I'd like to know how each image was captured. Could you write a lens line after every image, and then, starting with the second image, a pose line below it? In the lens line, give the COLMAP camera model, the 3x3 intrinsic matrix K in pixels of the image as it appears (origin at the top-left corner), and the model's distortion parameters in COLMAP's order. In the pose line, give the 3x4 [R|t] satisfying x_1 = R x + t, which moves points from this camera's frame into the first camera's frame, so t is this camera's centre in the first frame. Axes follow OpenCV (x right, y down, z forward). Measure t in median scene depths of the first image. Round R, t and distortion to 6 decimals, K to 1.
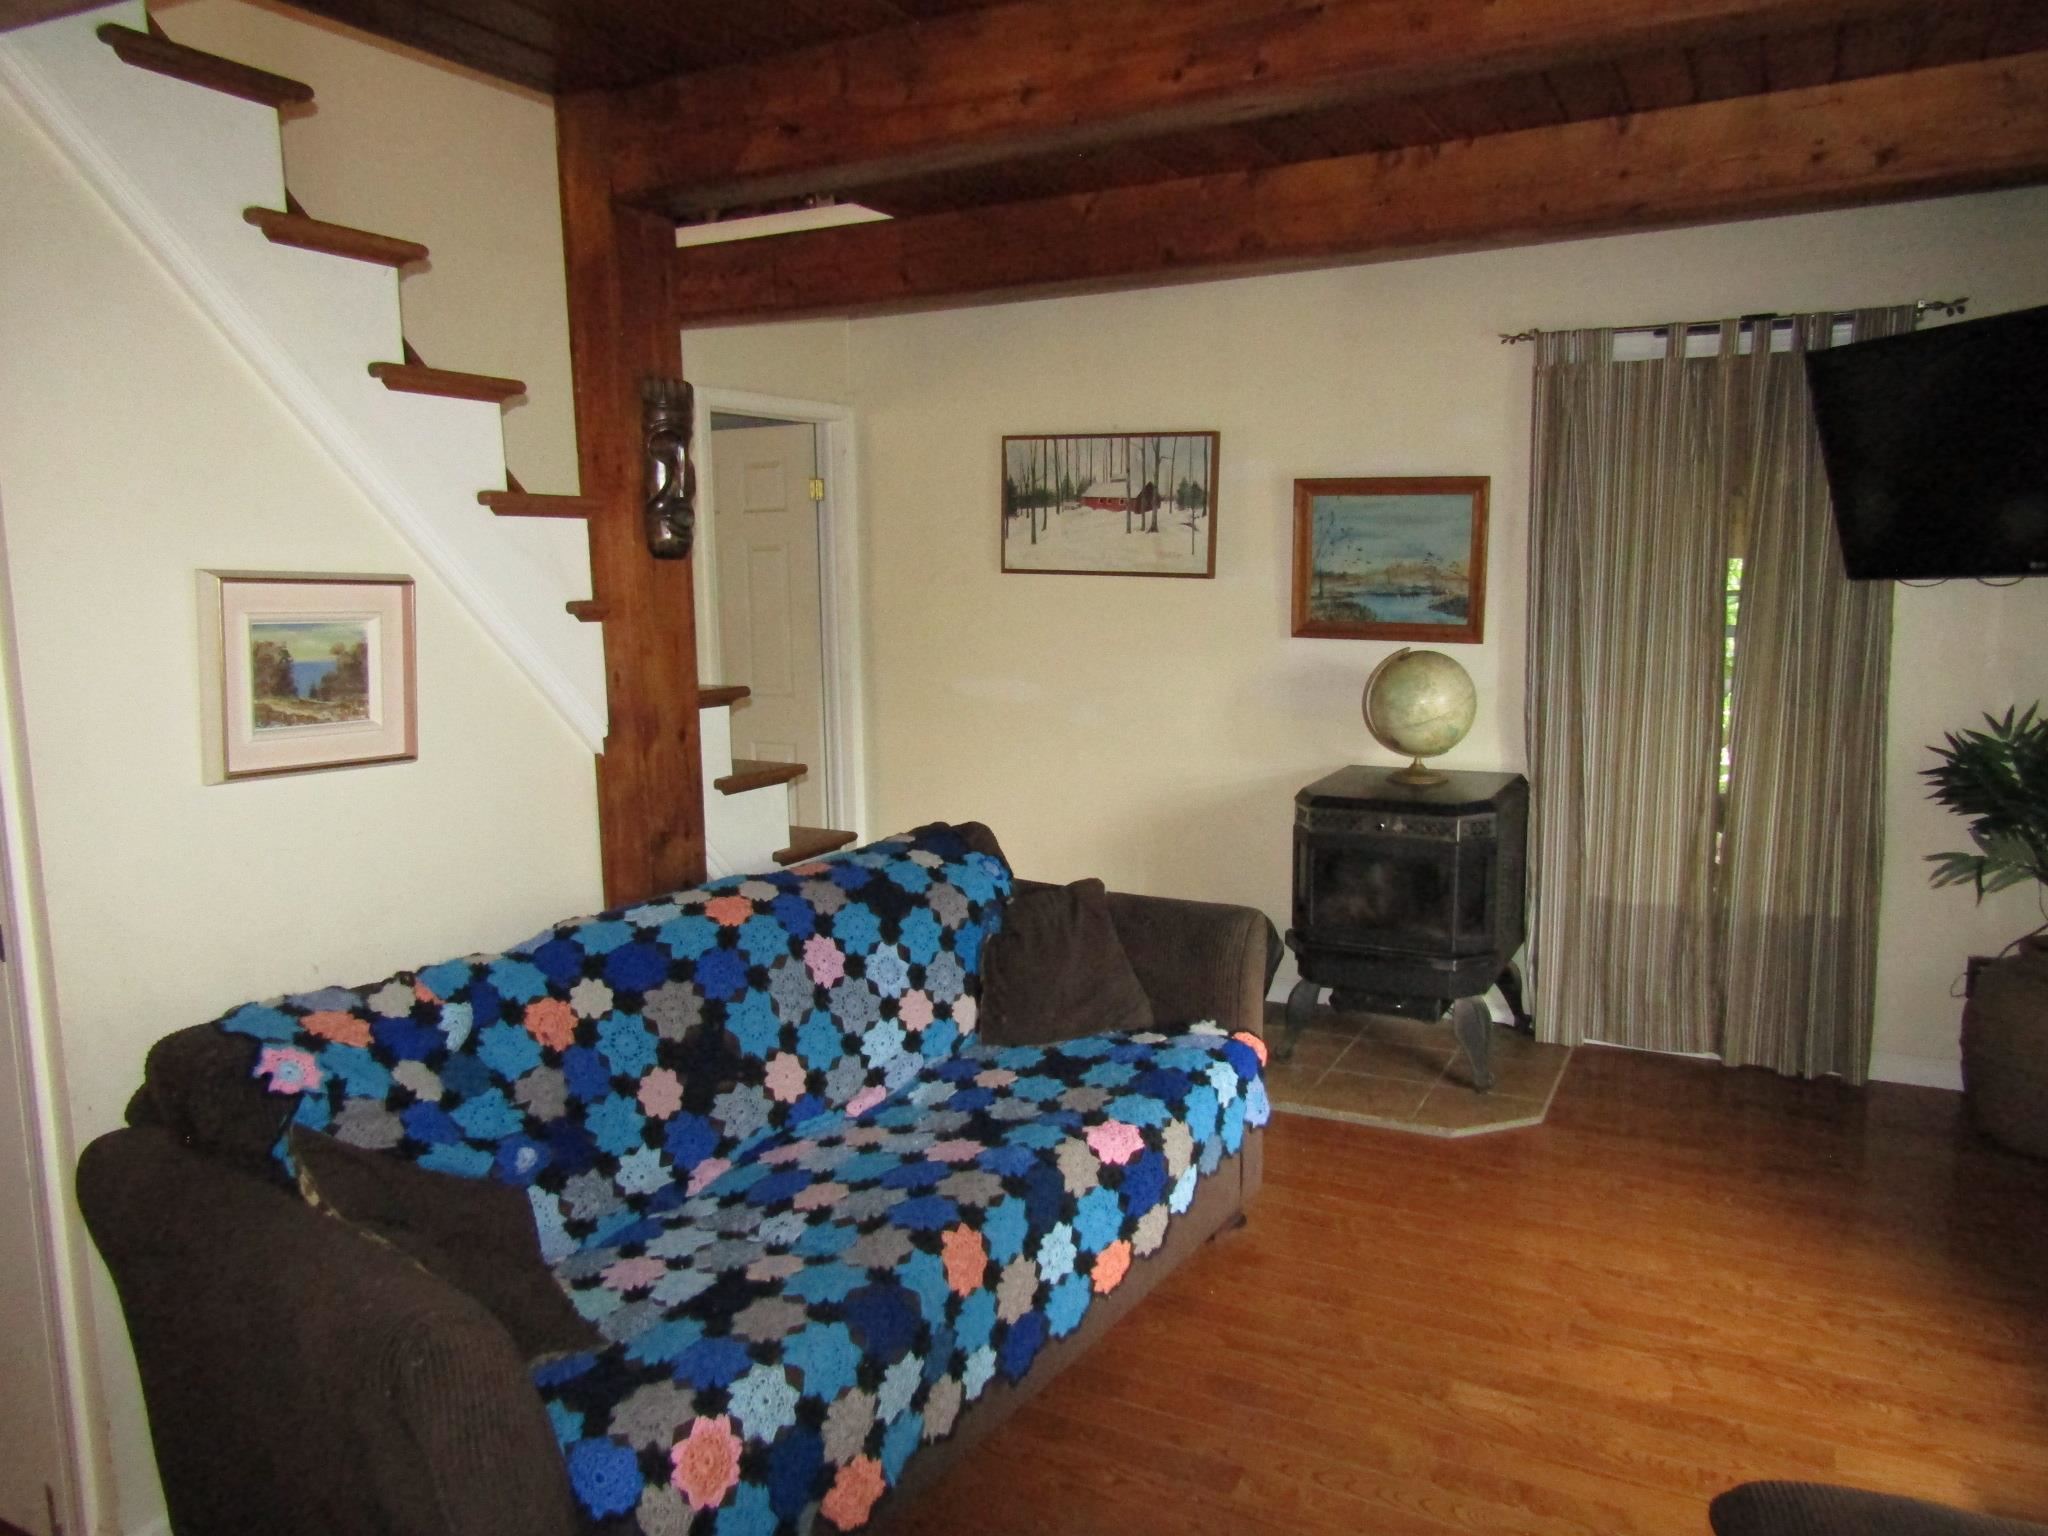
lens RADIAL K [[1450.5, 0, 1029.2], [0, 1450.5, 773.3], [0, 0, 1]] dist [-0.010903, -0.000892]
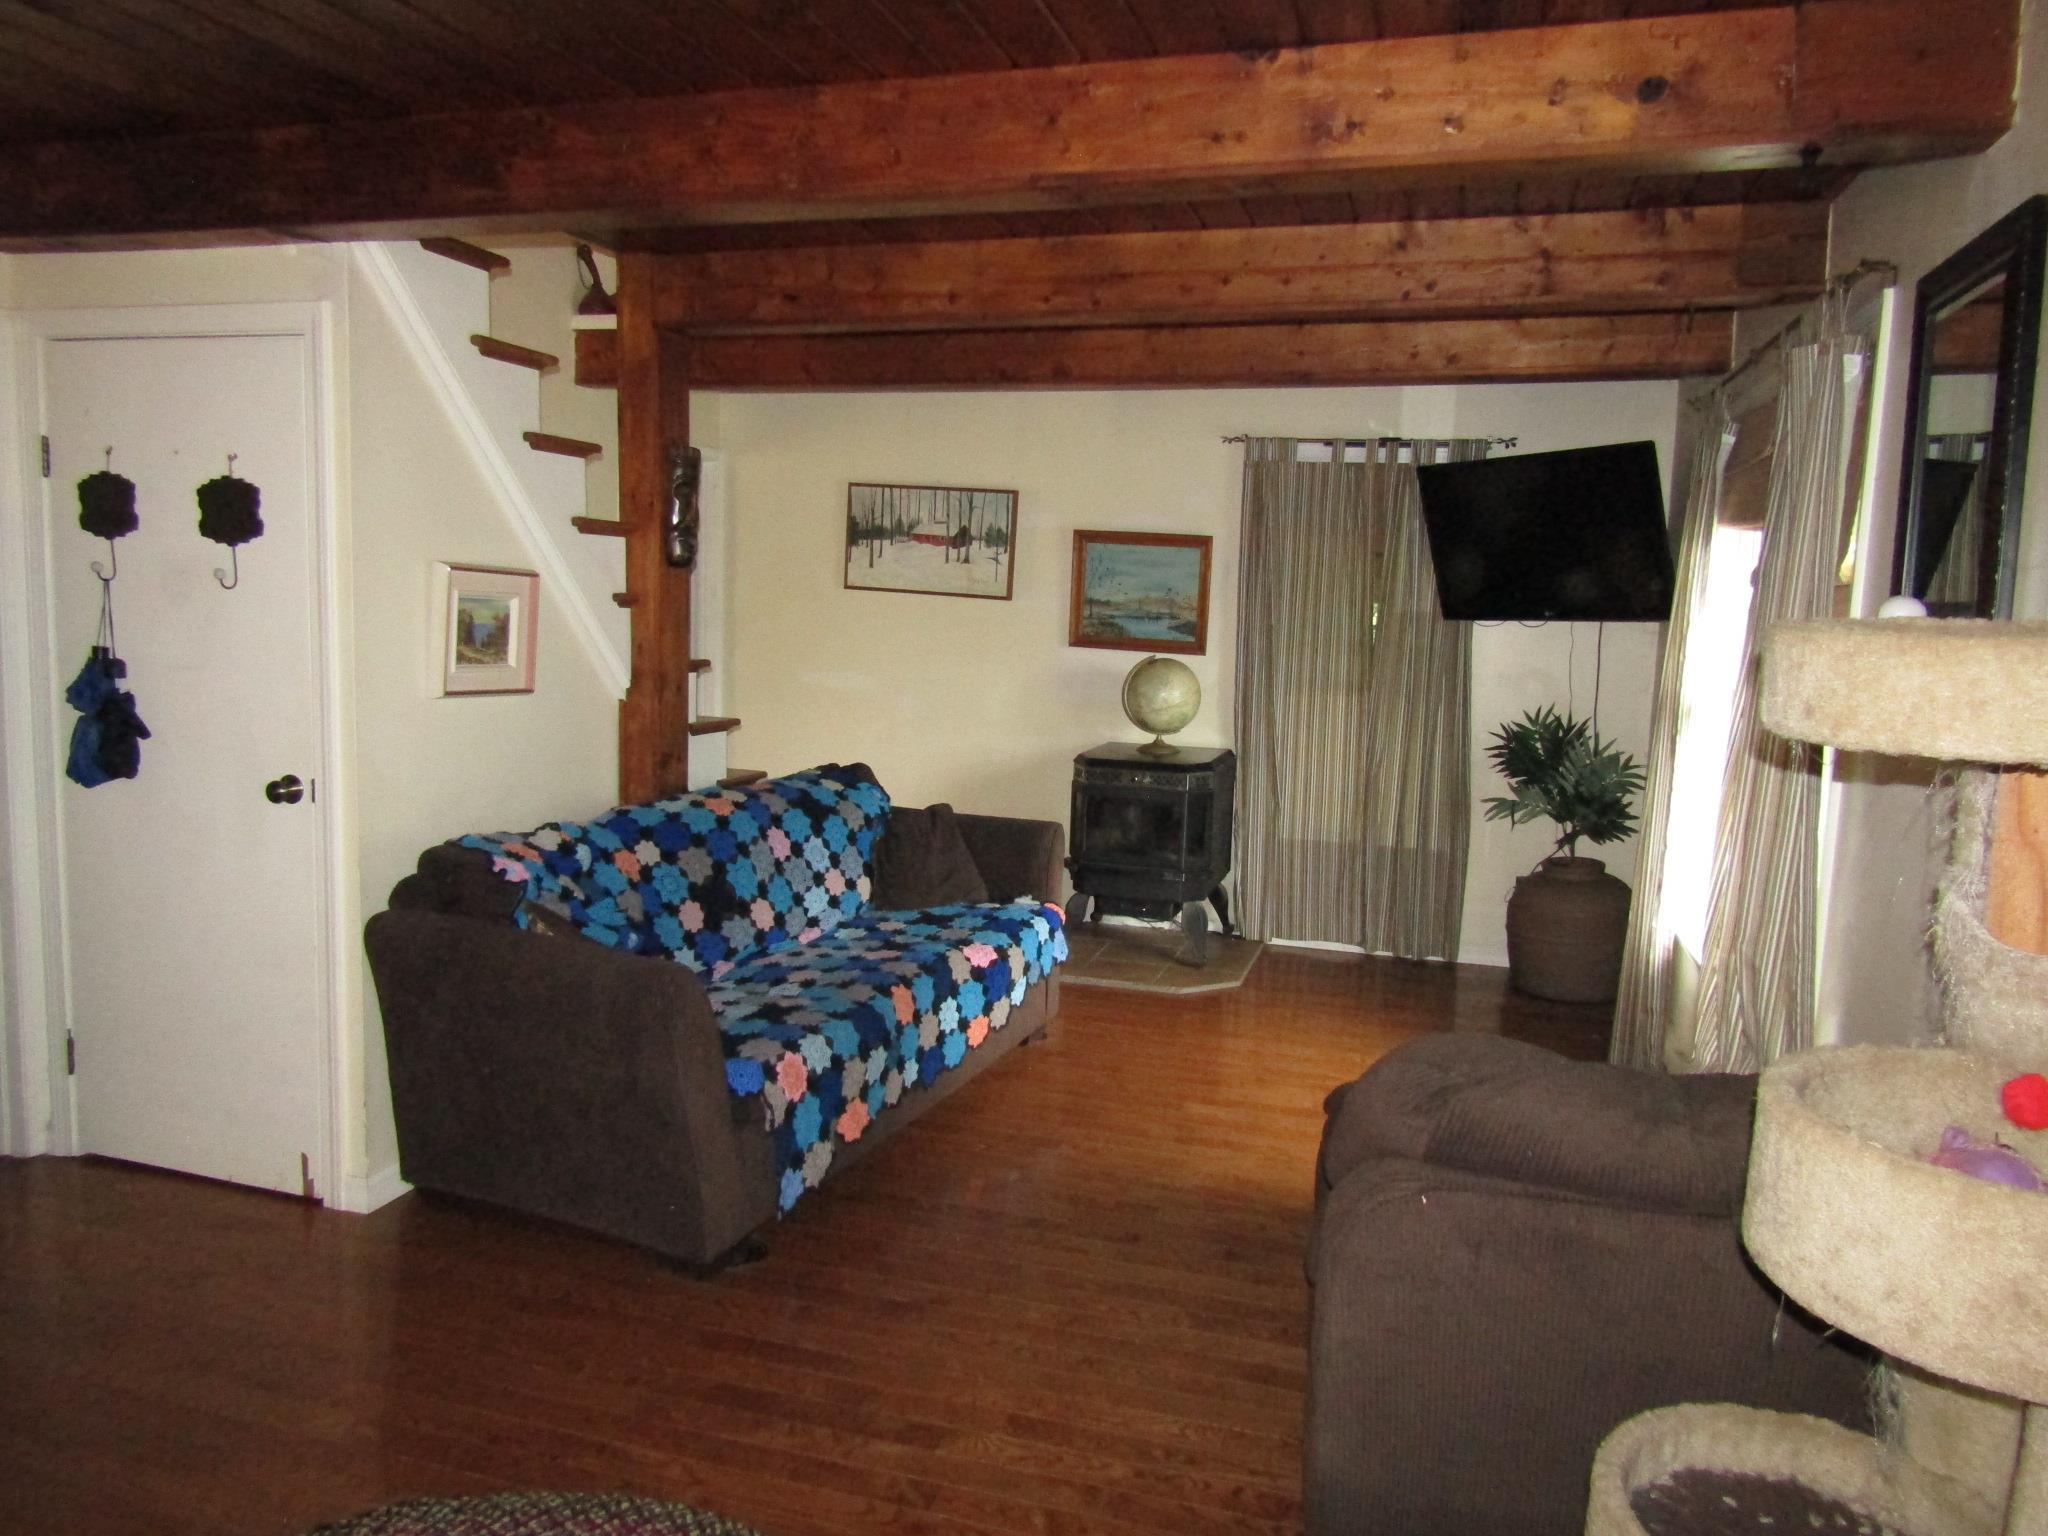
lens RADIAL K [[1444.6, 0, 1027.9], [0, 1444.6, 776.3], [0, 0, 1]] dist [-0.018225, 0.004103]
pose [[0.981464, 0.022686, 0.190300, -0.173715], [-0.019900, 0.999665, -0.016540, 0.079658], [-0.190612, 0.012446, 0.981587, -0.493006]]
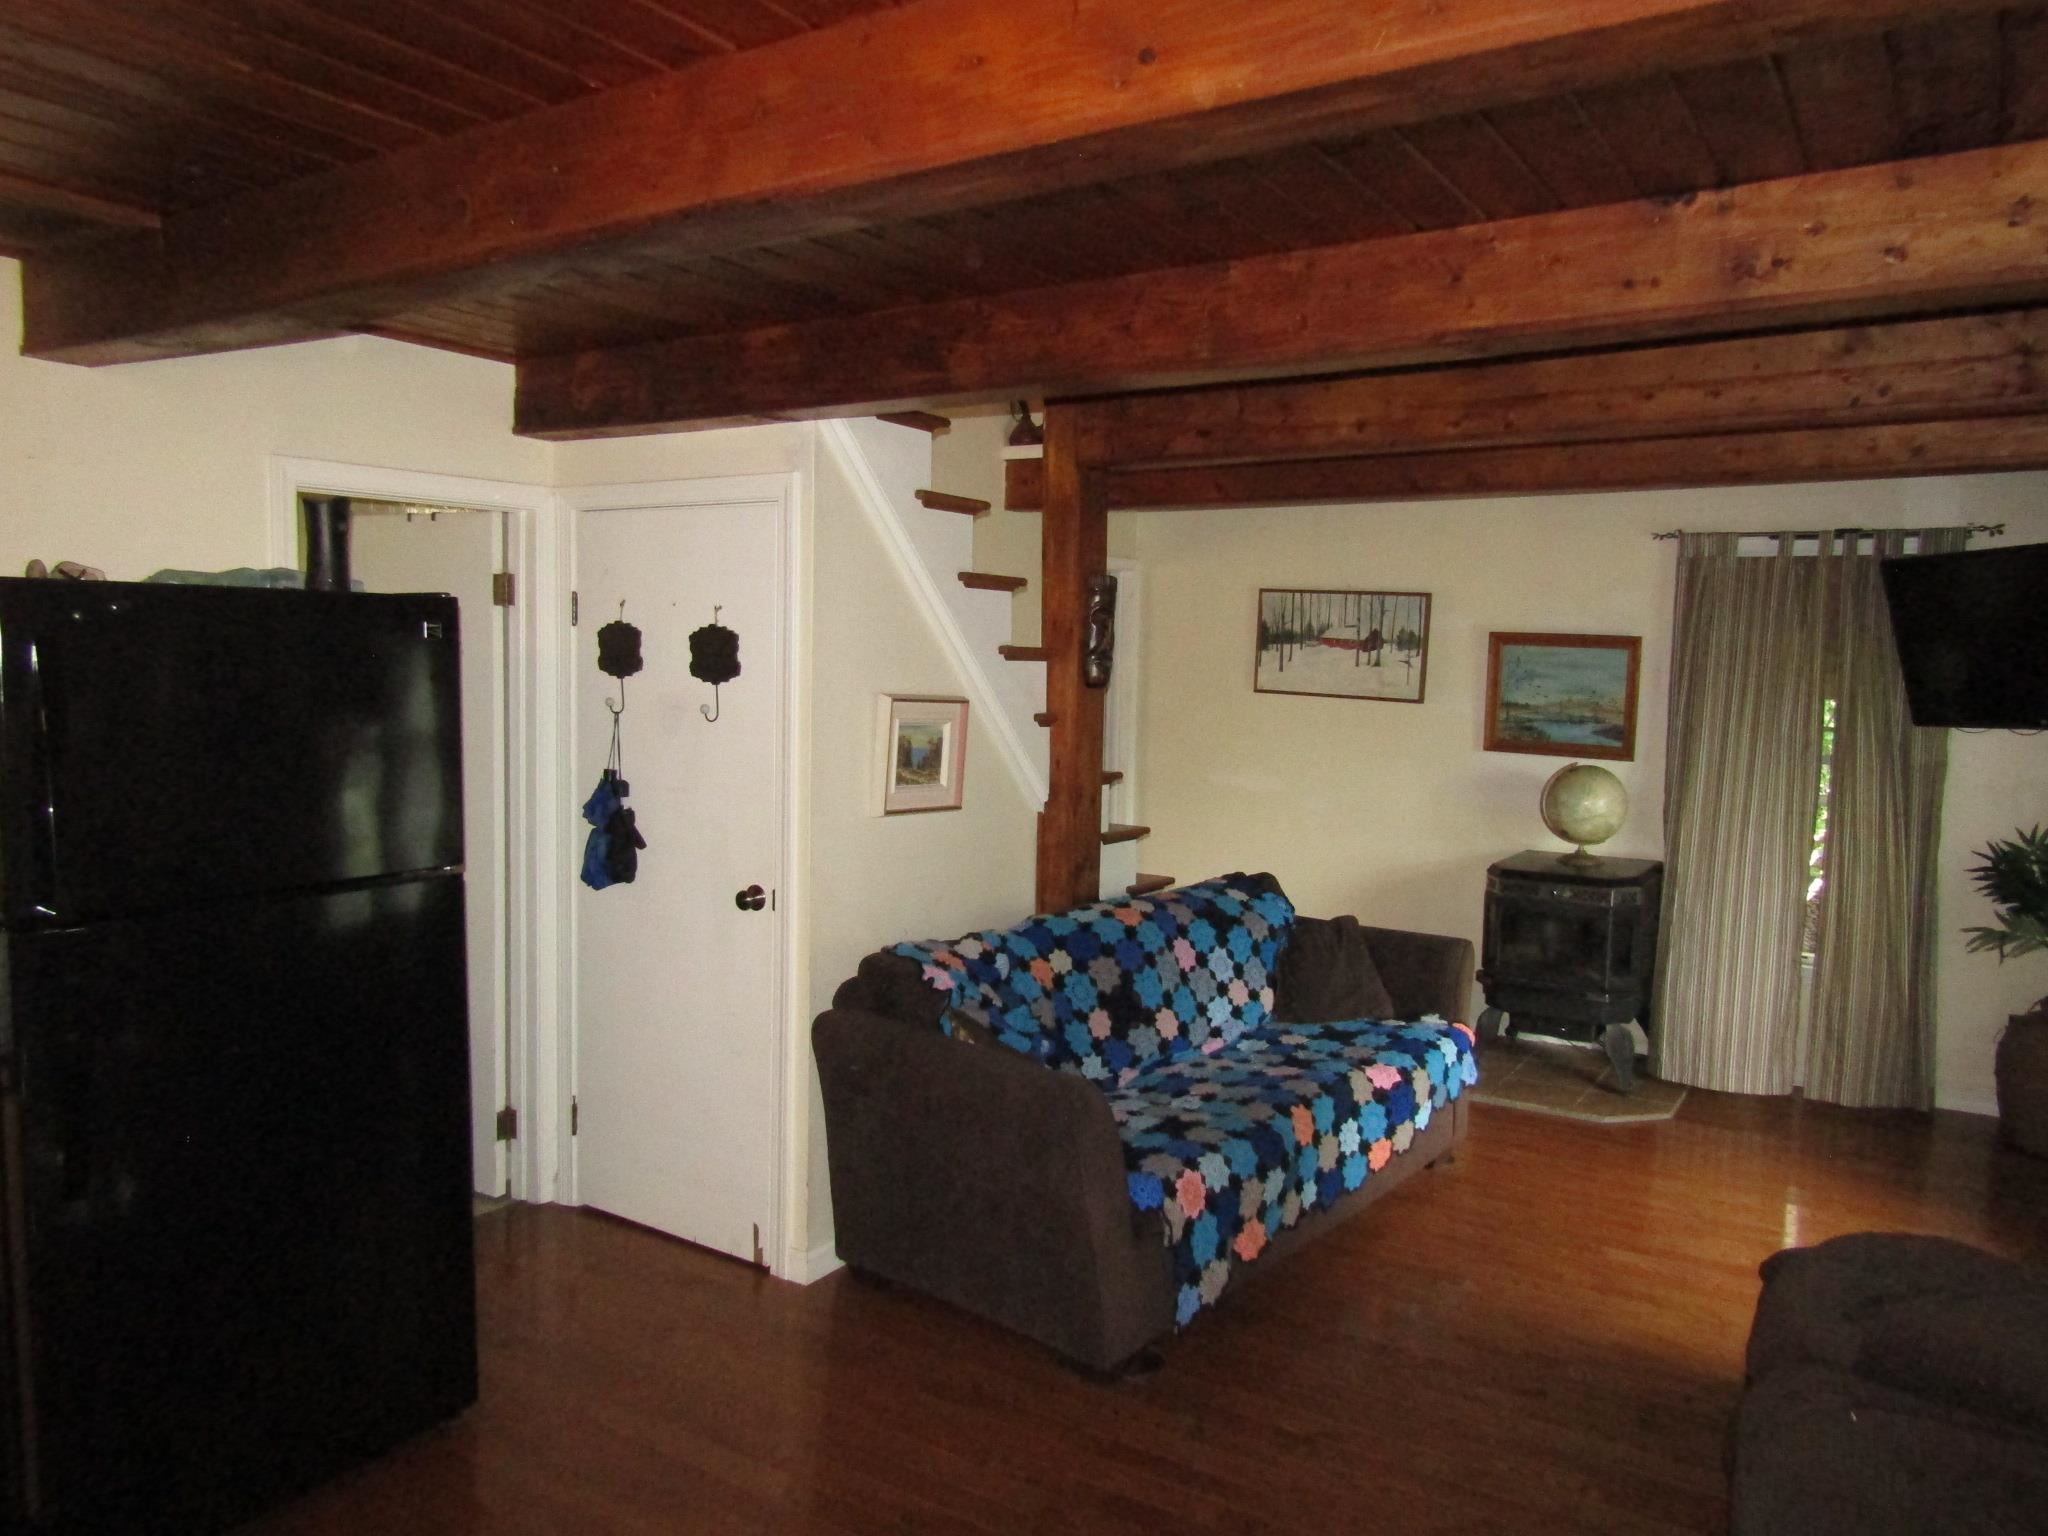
lens RADIAL K [[1444.6, 0, 1027.9], [0, 1444.6, 776.3], [0, 0, 1]] dist [-0.018225, 0.004103]
pose [[0.994804, 0.040613, -0.093355, -0.170523], [-0.046164, 0.997243, -0.058096, 0.038790], [0.090738, 0.062104, 0.993936, -0.533419]]
